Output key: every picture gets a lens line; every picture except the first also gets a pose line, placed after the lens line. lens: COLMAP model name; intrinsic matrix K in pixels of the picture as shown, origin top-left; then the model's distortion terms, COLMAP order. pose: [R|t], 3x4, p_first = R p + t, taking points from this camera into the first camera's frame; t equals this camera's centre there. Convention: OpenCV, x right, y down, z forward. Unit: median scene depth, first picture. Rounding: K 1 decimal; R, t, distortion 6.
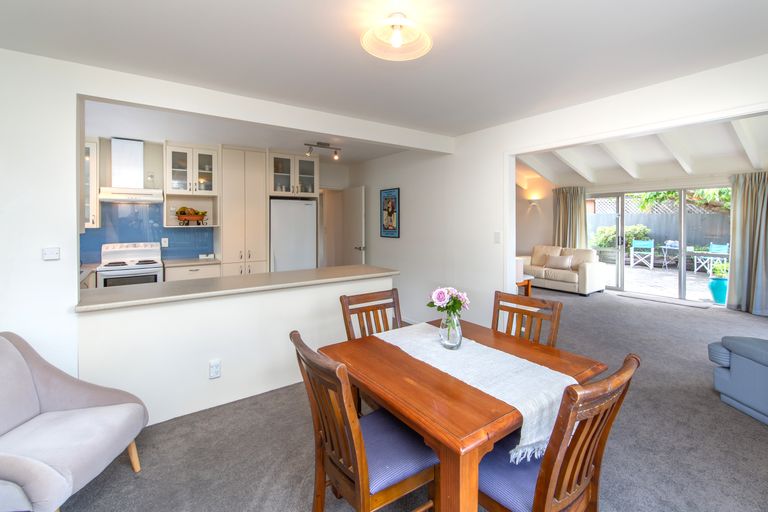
lens RADIAL K [[339.9, 0, 390.3], [0, 339.9, 223.3], [0, 0, 1]] dist [0.002439, -0.001682]
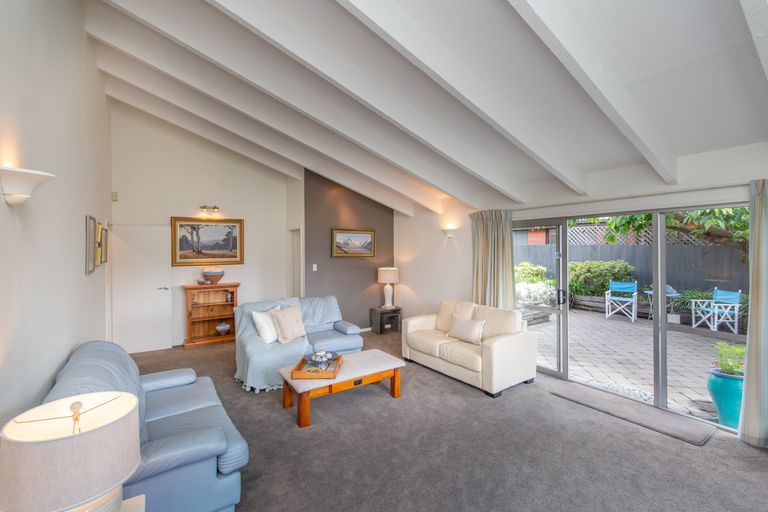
lens RADIAL K [[339.9, 0, 384.2], [0, 339.9, 249.3], [0, 0, 1]] dist [0.002439, -0.001682]
pose [[0.999738, -0.008574, -0.021226, 0.298642], [0.008434, 0.999942, -0.006658, -0.025919], [0.021282, 0.006477, 0.999753, 0.306852]]
